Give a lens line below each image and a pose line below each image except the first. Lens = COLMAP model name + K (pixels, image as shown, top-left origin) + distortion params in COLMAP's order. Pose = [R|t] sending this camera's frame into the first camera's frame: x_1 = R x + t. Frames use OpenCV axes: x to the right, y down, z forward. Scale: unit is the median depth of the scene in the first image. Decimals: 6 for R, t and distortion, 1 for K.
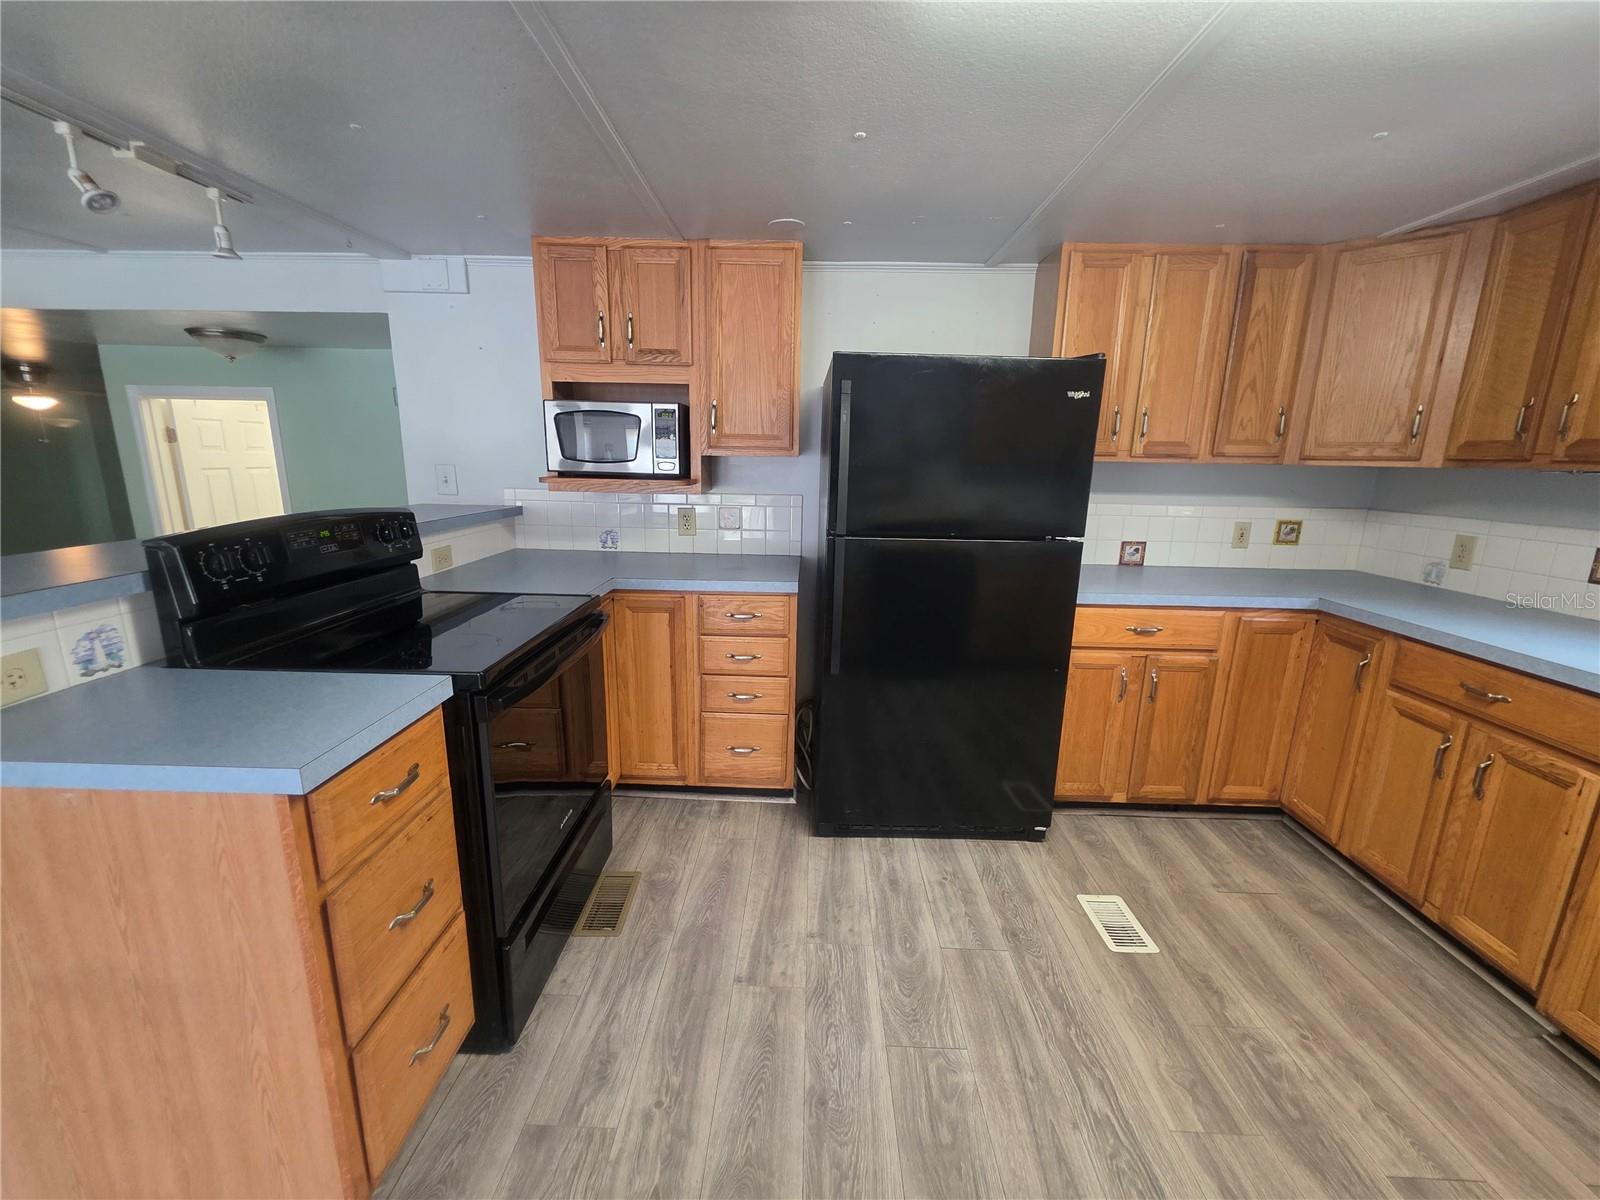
lens RADIAL K [[671.2, 0, 791.3], [0, 671.2, 605.5], [0, 0, 1]] dist [-0.003092, 0.000668]
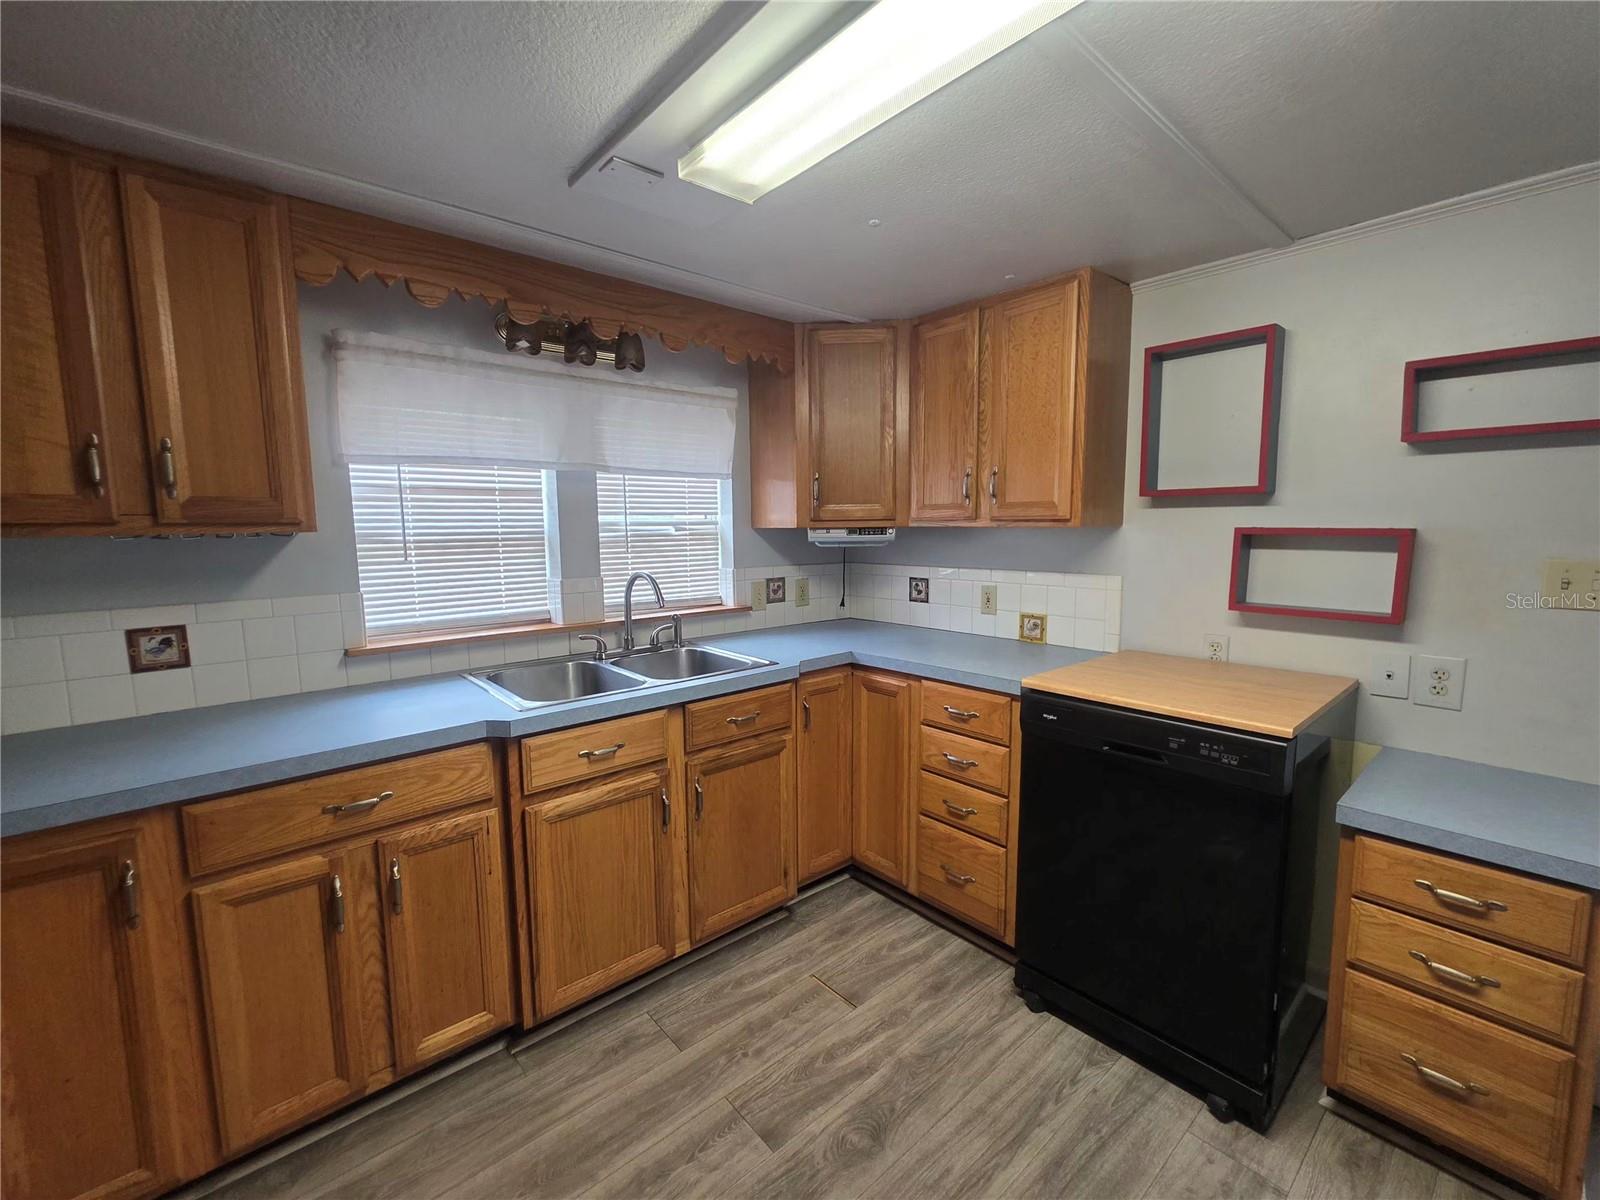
lens RADIAL K [[671.2, 0, 795.6], [0, 671.2, 599.6], [0, 0, 1]] dist [-0.003092, 0.000668]
pose [[-0.673649, -0.093378, 0.733128, 0.086791], [0.162067, 0.949176, 0.269814, -0.208074], [-0.721062, 0.300576, -0.624278, 0.915180]]
